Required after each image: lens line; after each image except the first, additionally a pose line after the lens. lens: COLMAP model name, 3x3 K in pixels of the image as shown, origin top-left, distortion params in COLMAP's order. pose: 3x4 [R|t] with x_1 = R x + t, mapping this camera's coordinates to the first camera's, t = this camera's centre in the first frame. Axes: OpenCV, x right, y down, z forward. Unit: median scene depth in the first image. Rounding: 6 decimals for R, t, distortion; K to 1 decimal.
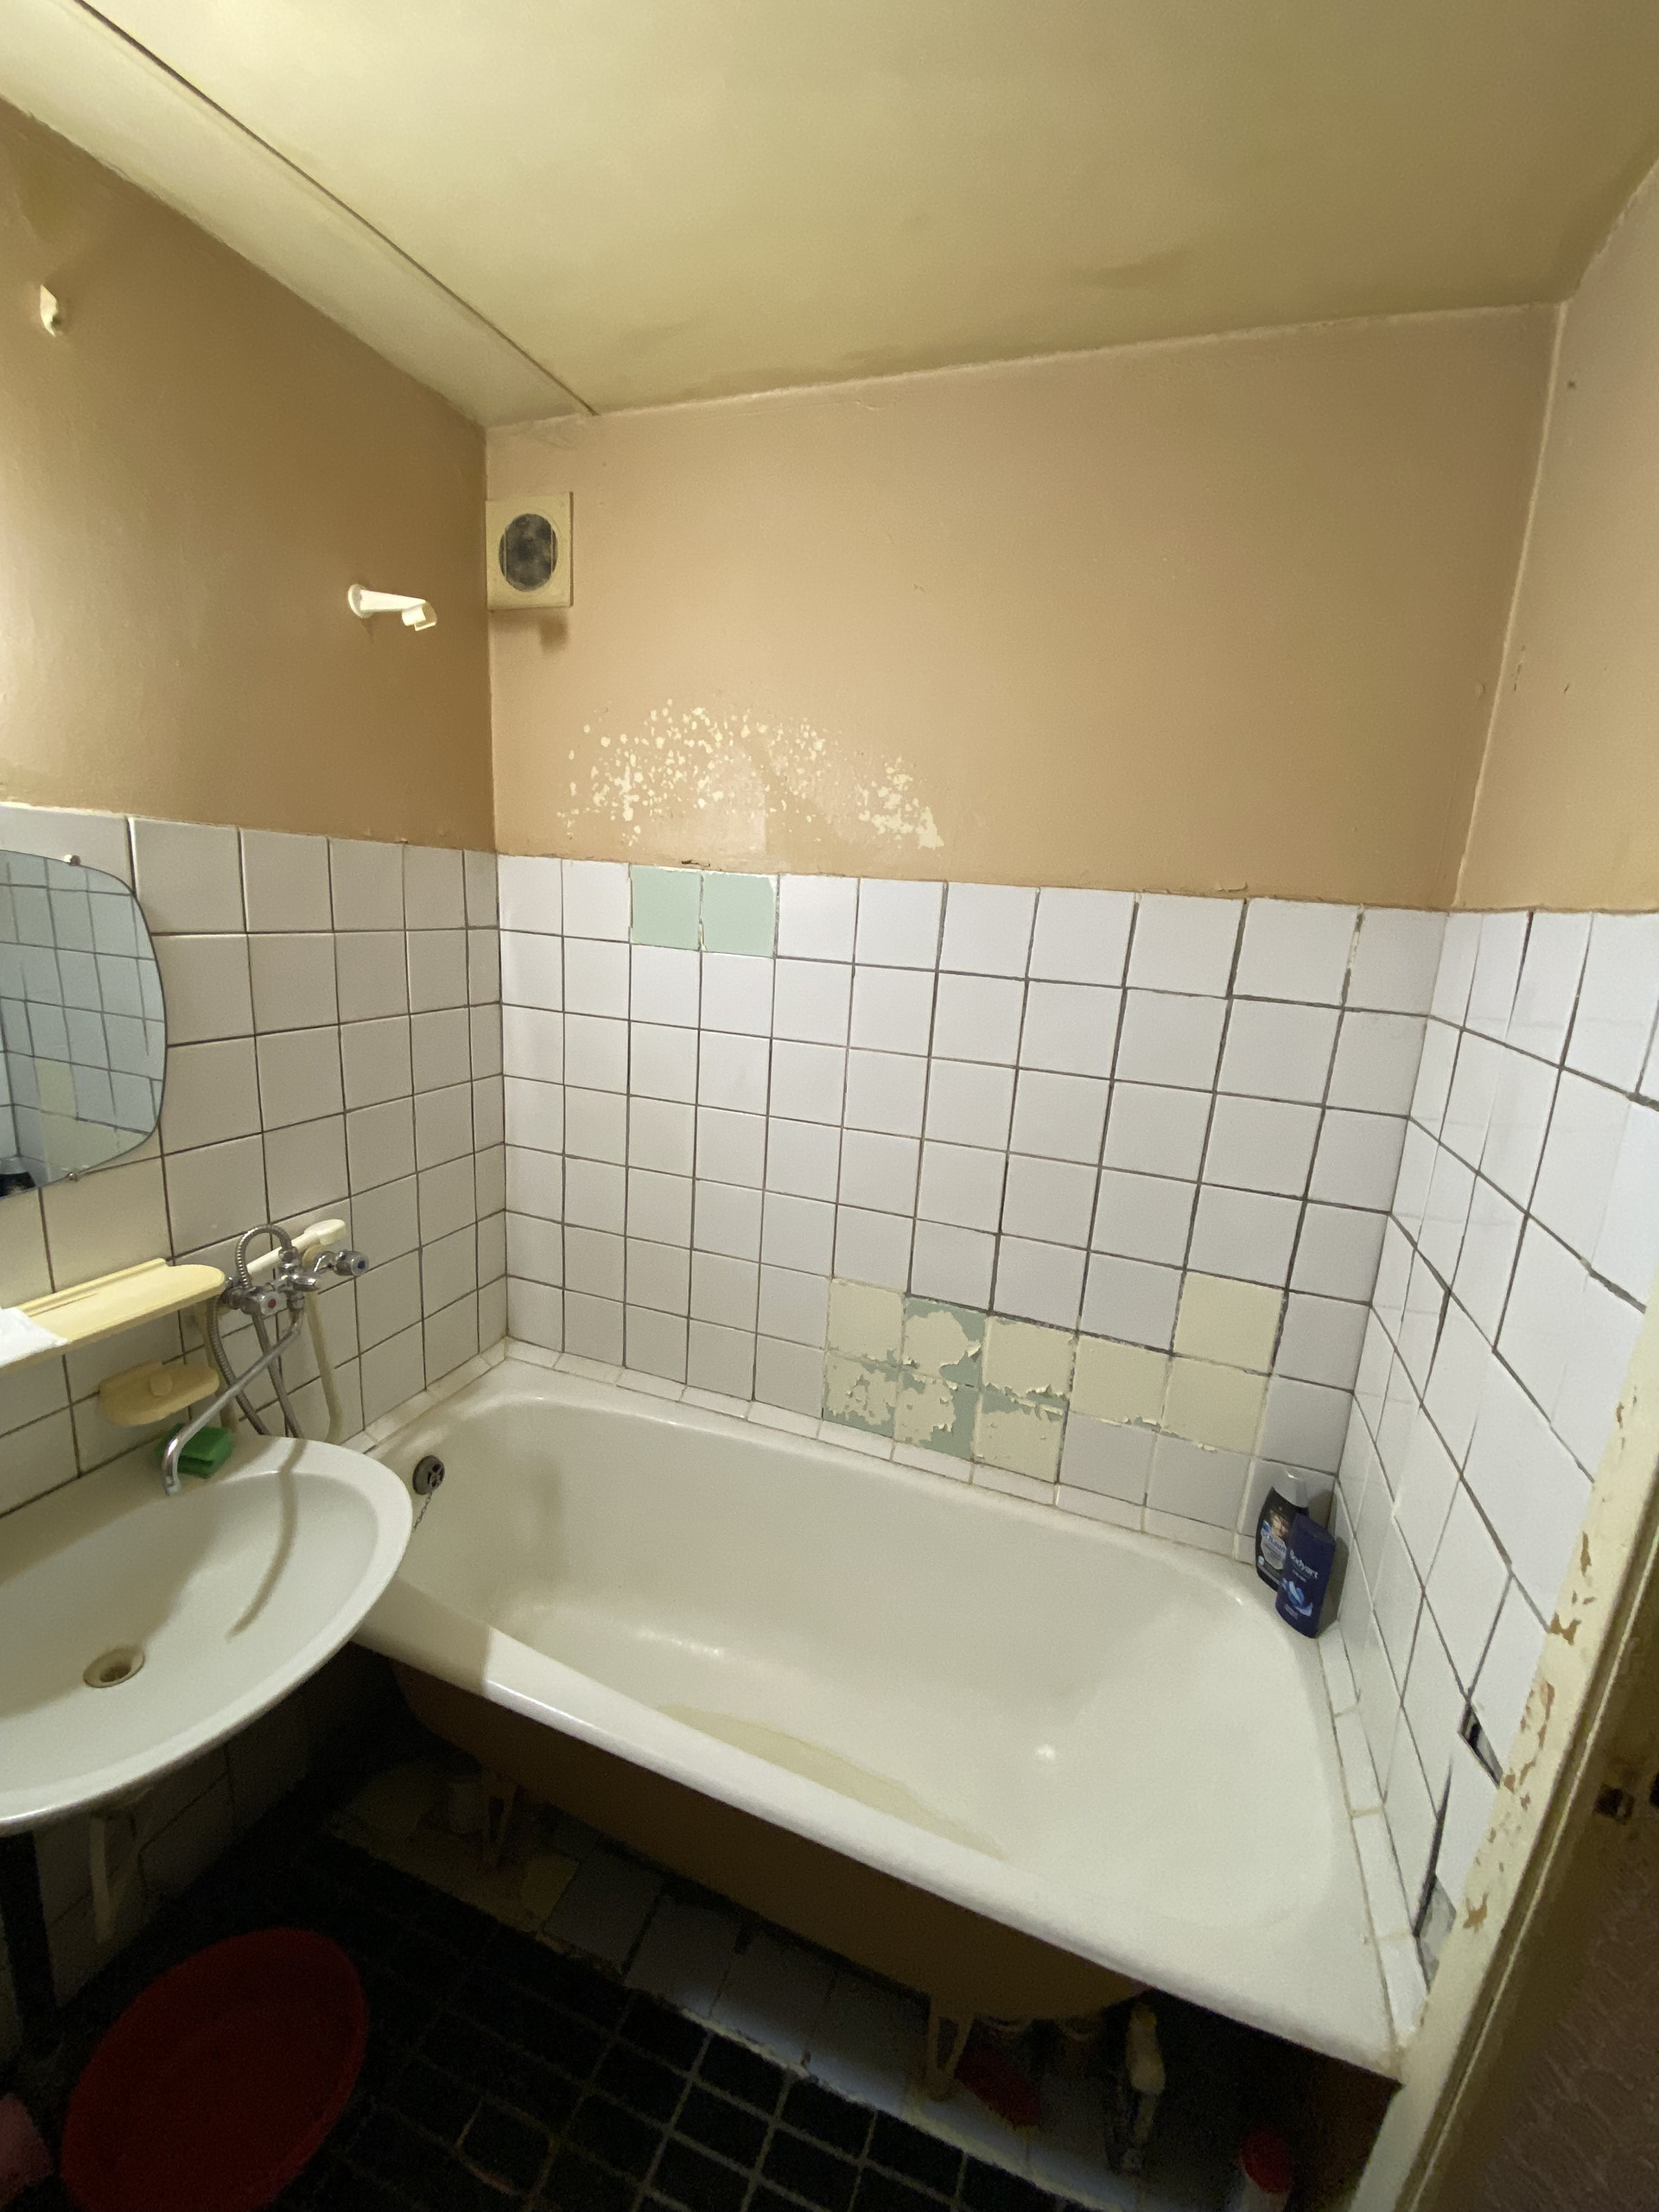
lens RADIAL K [[897.6, 0, 823.0], [0, 897.6, 1105.3], [0, 0, 1]] dist [0.004919, -0.014034]
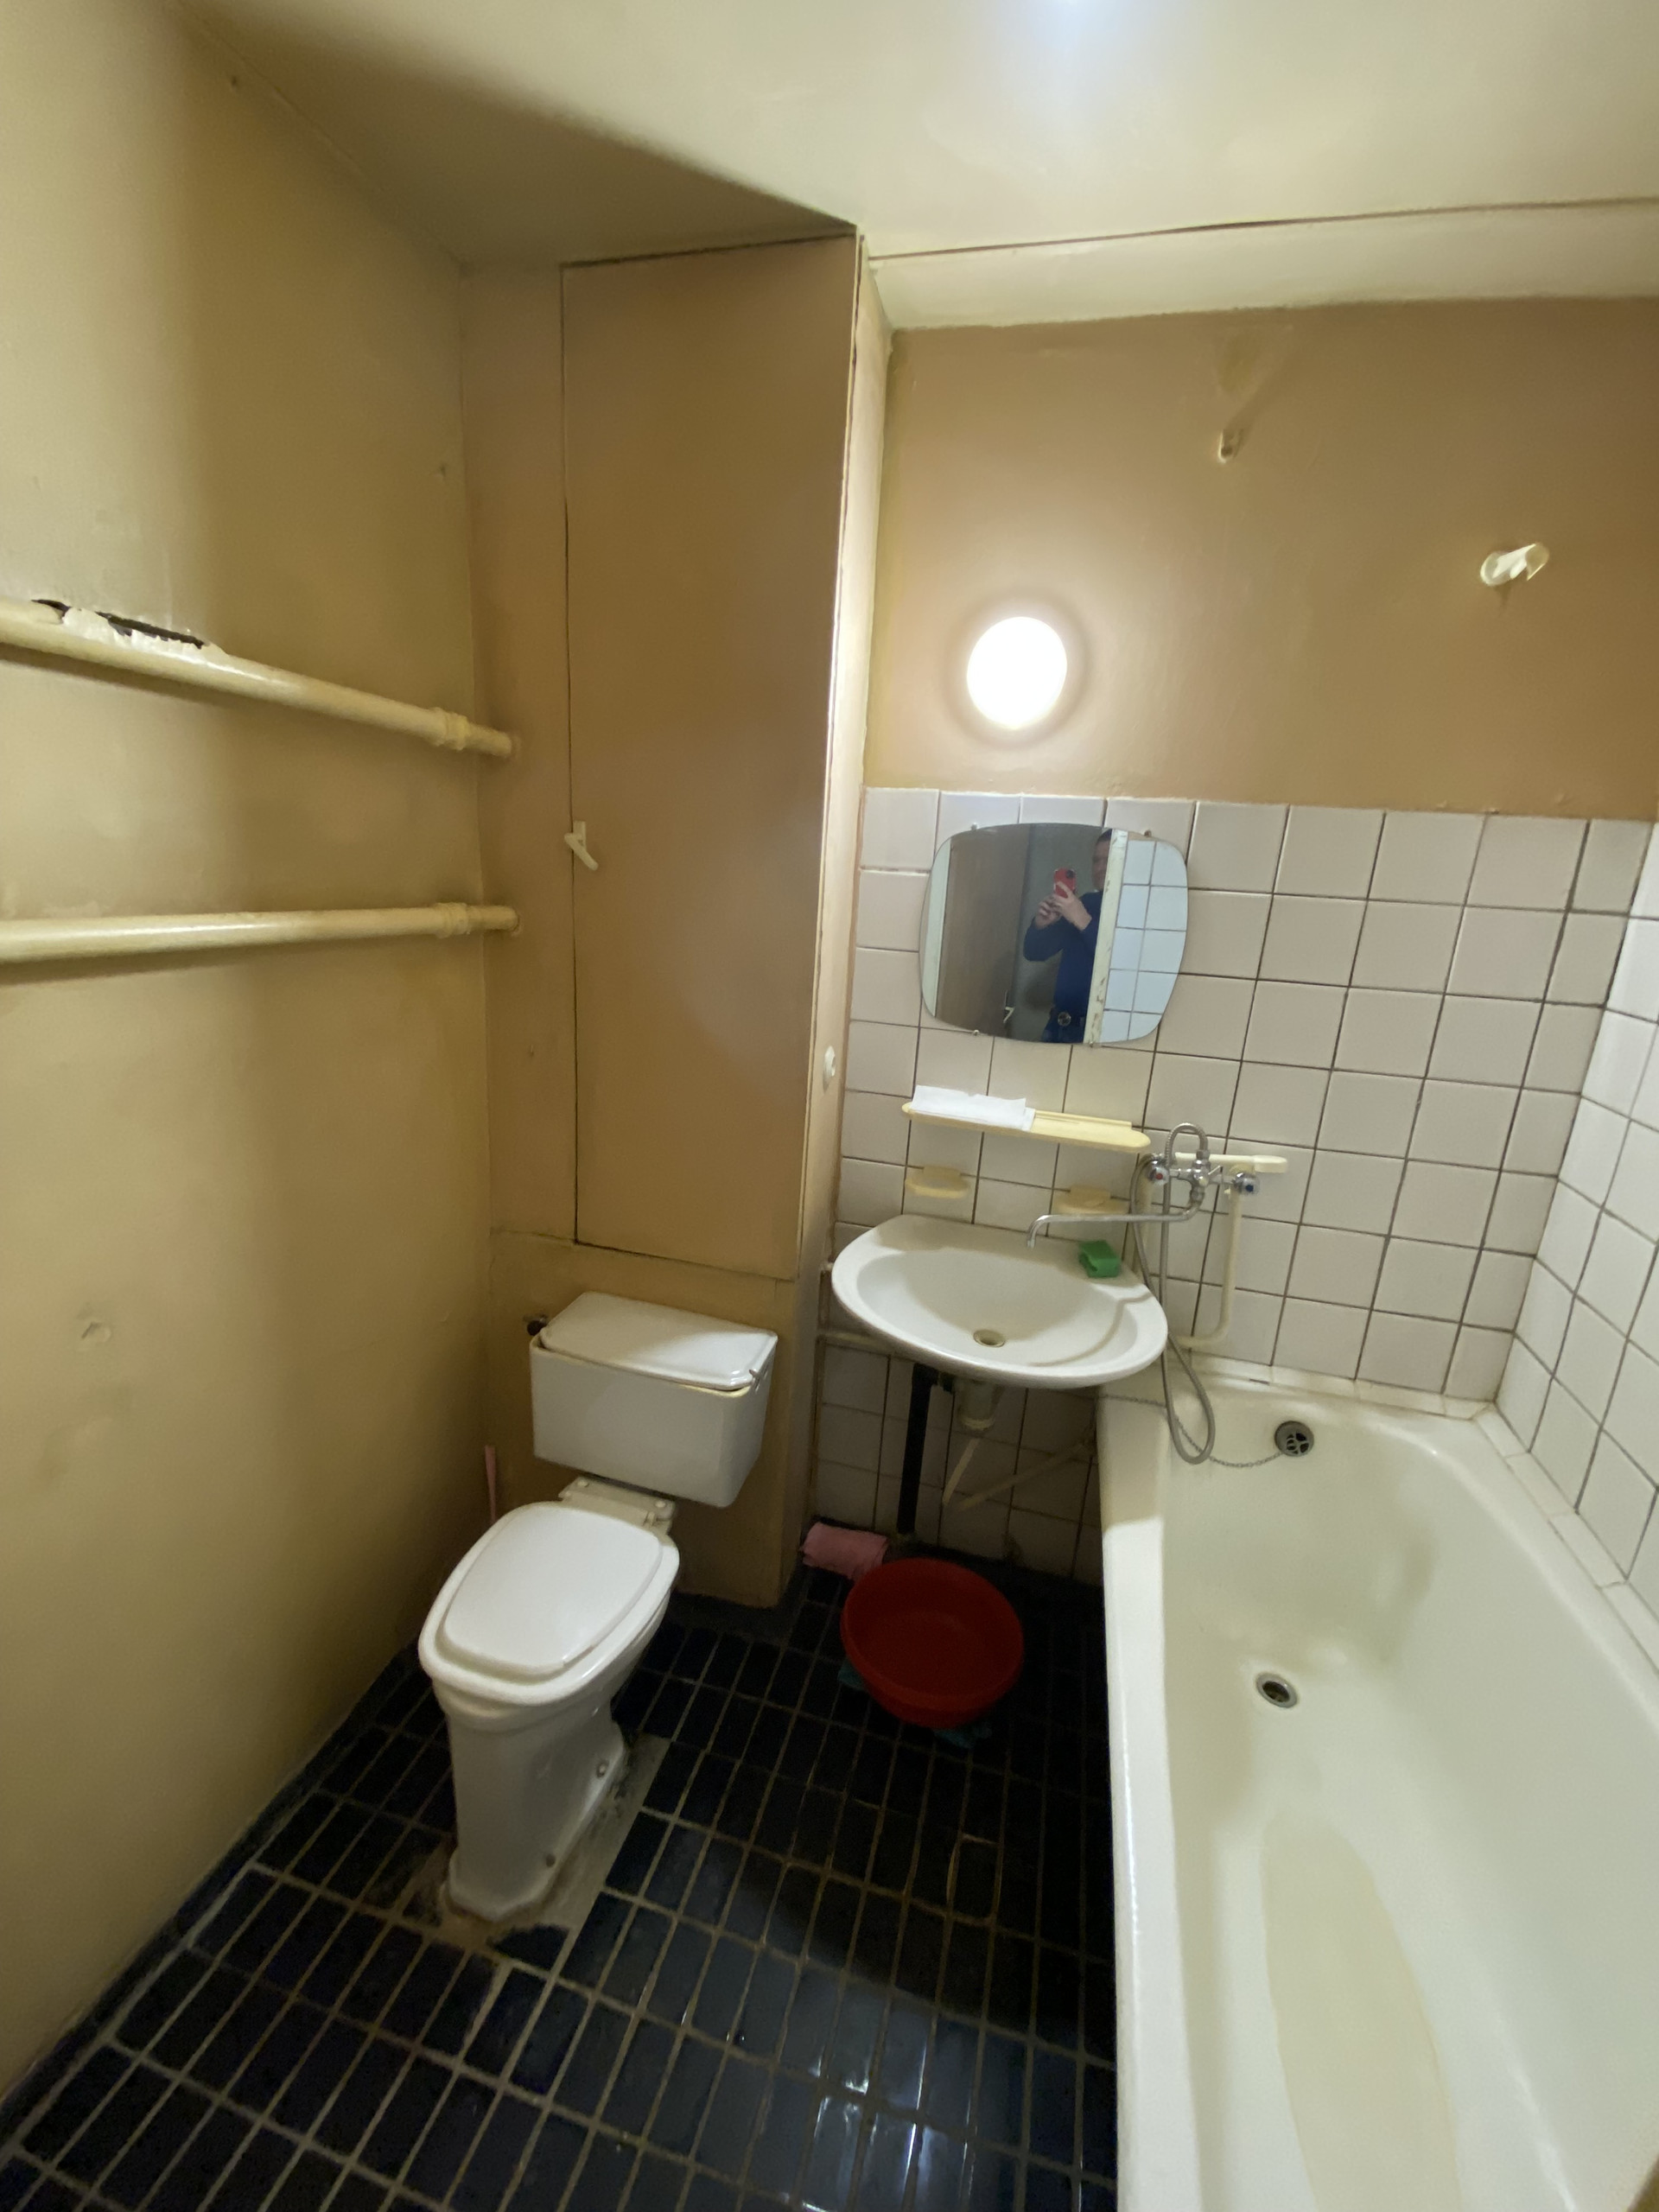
lens RADIAL K [[897.6, 0, 823.0], [0, 897.6, 1105.3], [0, 0, 1]] dist [0.004919, -0.014034]
pose [[0.072243, 0.206454, -0.975786, 0.490375], [-0.277920, 0.943760, 0.179102, 0.025392], [0.957884, 0.258252, 0.125558, 0.303523]]
